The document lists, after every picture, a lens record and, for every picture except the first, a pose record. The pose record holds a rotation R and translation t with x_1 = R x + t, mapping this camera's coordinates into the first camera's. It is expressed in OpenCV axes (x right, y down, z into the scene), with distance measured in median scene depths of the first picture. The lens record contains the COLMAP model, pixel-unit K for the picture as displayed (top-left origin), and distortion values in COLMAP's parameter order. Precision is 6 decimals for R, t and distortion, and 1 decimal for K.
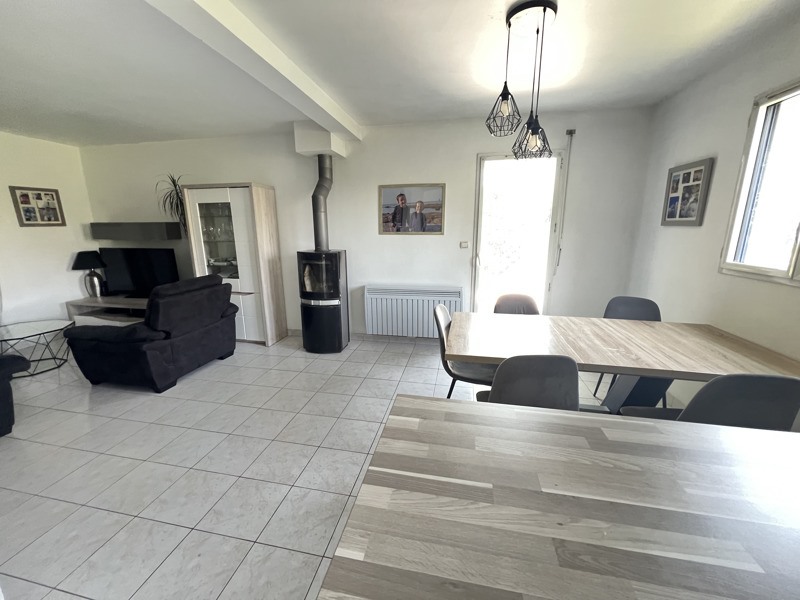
lens RADIAL K [[320.6, 0, 397.6], [0, 320.6, 298.7], [0, 0, 1]] dist [-0.001773, 0.000058]
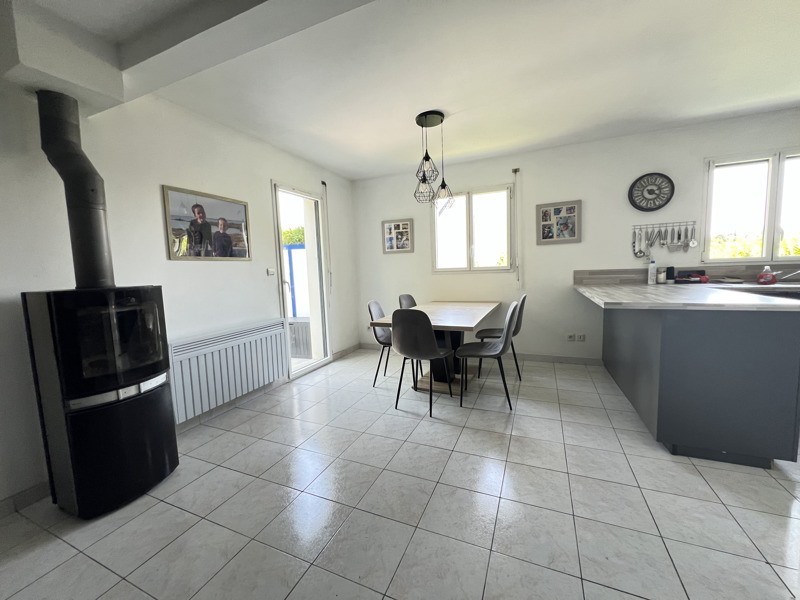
lens RADIAL K [[320.6, 0, 397.6], [0, 320.6, 298.7], [0, 0, 1]] dist [-0.001773, 0.000058]
pose [[0.206697, -0.094636, 0.973817, -0.622473], [0.250799, 0.967181, 0.040758, -0.040596], [-0.945715, 0.235807, 0.223648, 0.473112]]
